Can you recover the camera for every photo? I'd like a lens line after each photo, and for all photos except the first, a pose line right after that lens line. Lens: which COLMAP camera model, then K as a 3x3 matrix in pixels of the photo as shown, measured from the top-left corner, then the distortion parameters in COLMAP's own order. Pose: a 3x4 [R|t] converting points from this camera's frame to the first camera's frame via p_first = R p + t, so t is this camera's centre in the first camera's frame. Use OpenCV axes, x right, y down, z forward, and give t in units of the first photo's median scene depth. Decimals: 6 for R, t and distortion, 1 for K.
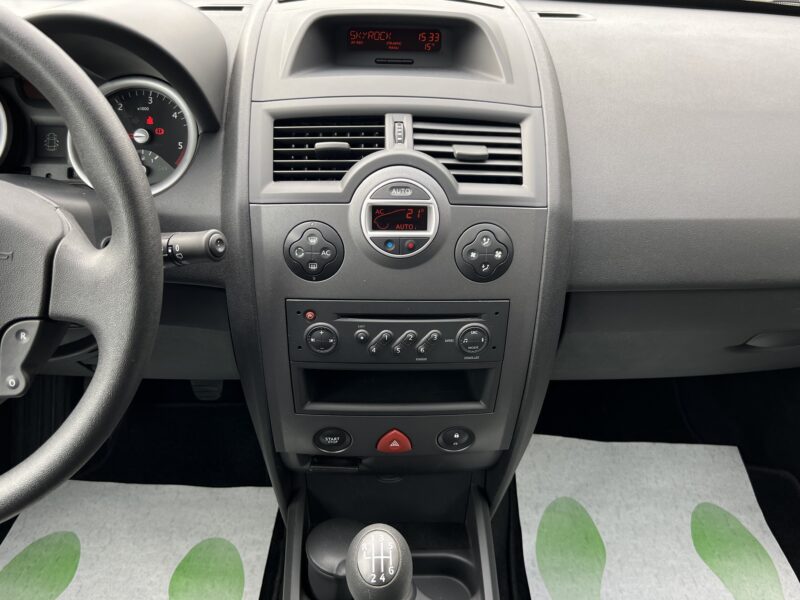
lens RADIAL K [[732.6, 0, 400.9], [0, 732.6, 299.6], [0, 0, 1]] dist [0.051721, 0.000000]
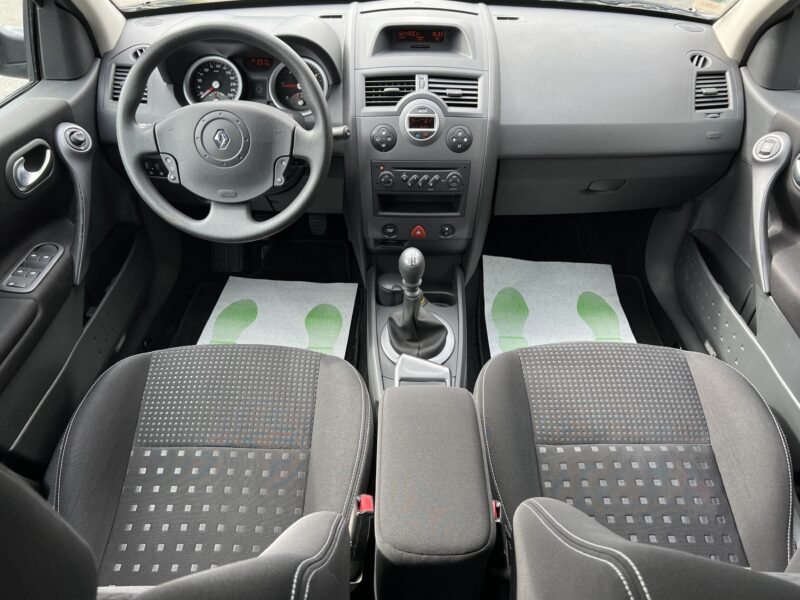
lens RADIAL K [[615.2, 0, 397.5], [0, 615.2, 300.7], [0, 0, 1]] dist [0.079054, -0.022143]
pose [[0.999027, 0.009516, -0.043053, 0.010249], [-0.004490, 0.993312, 0.115378, 0.191443], [0.043863, -0.115072, 0.992388, -0.865394]]
